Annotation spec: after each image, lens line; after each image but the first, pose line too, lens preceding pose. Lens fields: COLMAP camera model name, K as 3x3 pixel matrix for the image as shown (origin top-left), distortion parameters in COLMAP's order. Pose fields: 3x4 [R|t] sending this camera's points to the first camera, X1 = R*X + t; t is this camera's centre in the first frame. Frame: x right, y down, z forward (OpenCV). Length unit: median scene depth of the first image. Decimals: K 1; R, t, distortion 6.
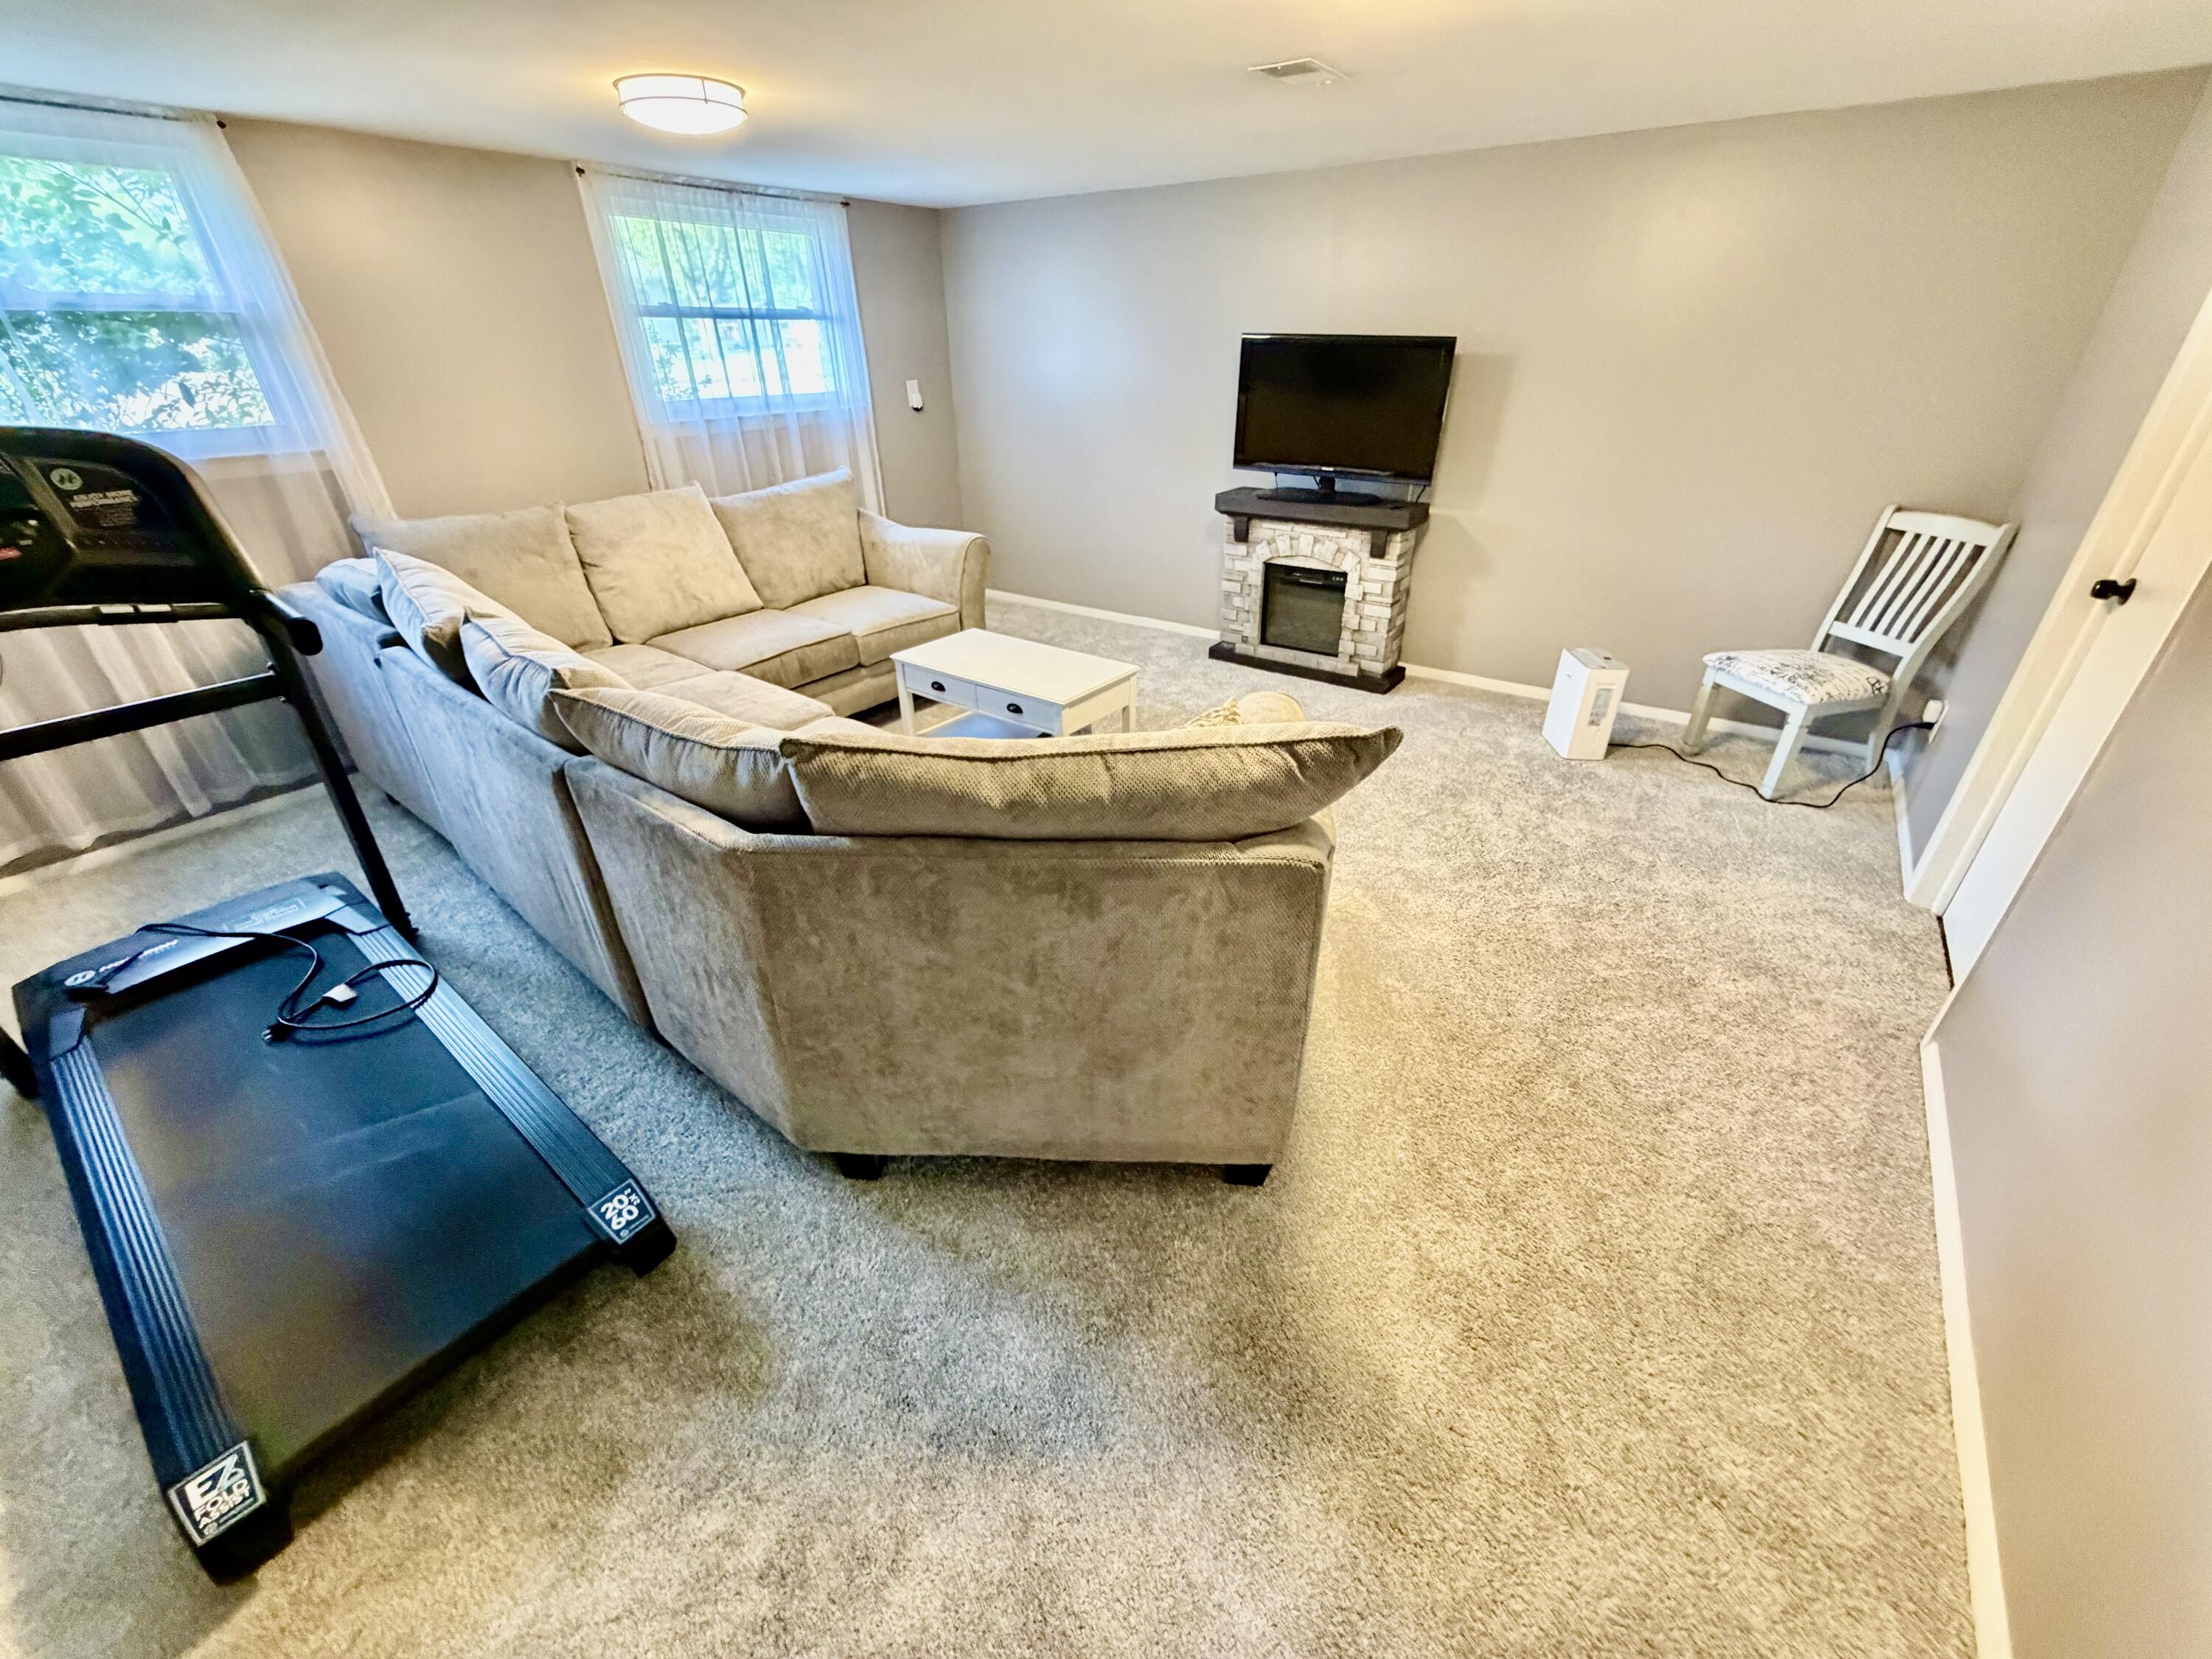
lens RADIAL K [[885.0, 0, 1106.0], [0, 885.0, 829.5], [0, 0, 1]] dist [0.000552, 0.000041]
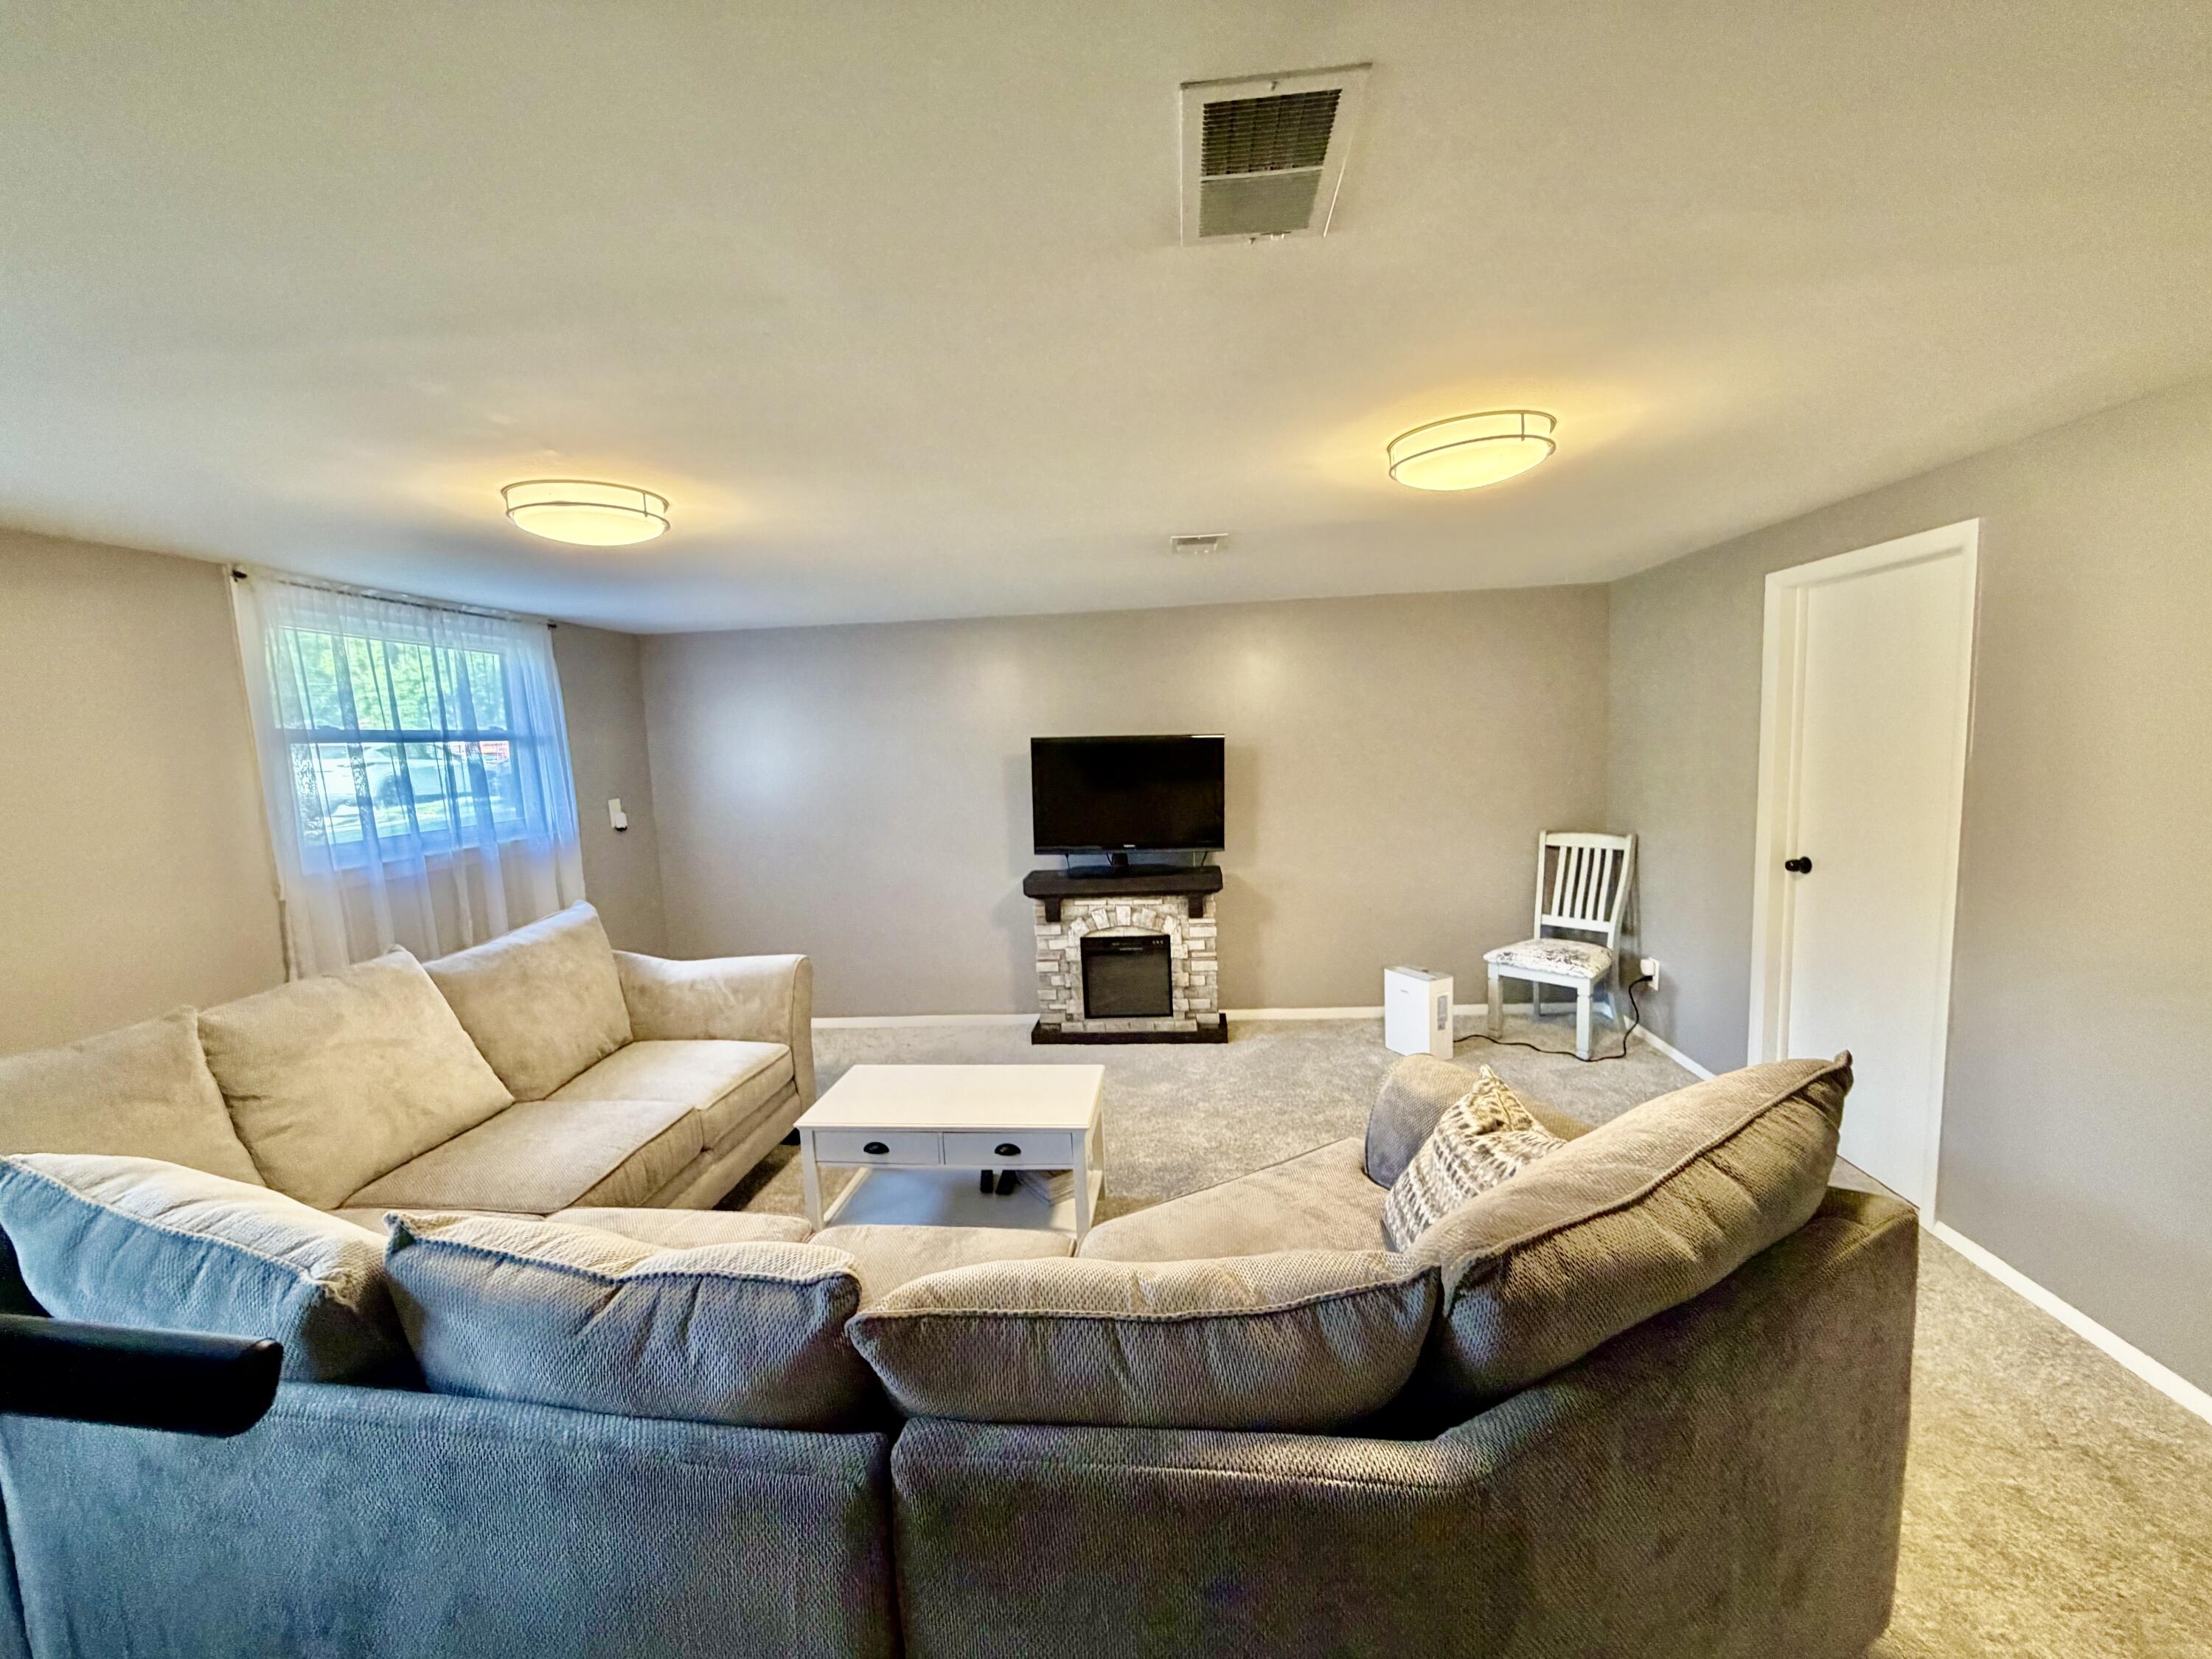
lens RADIAL K [[885.0, 0, 1106.0], [0, 885.0, 829.5], [0, 0, 1]] dist [0.000552, 0.000041]
pose [[0.858559, -0.083494, 0.505871, -0.313452], [0.278908, 0.903952, -0.324162, -0.087769], [-0.430218, 0.419404, 0.799383, 0.151684]]
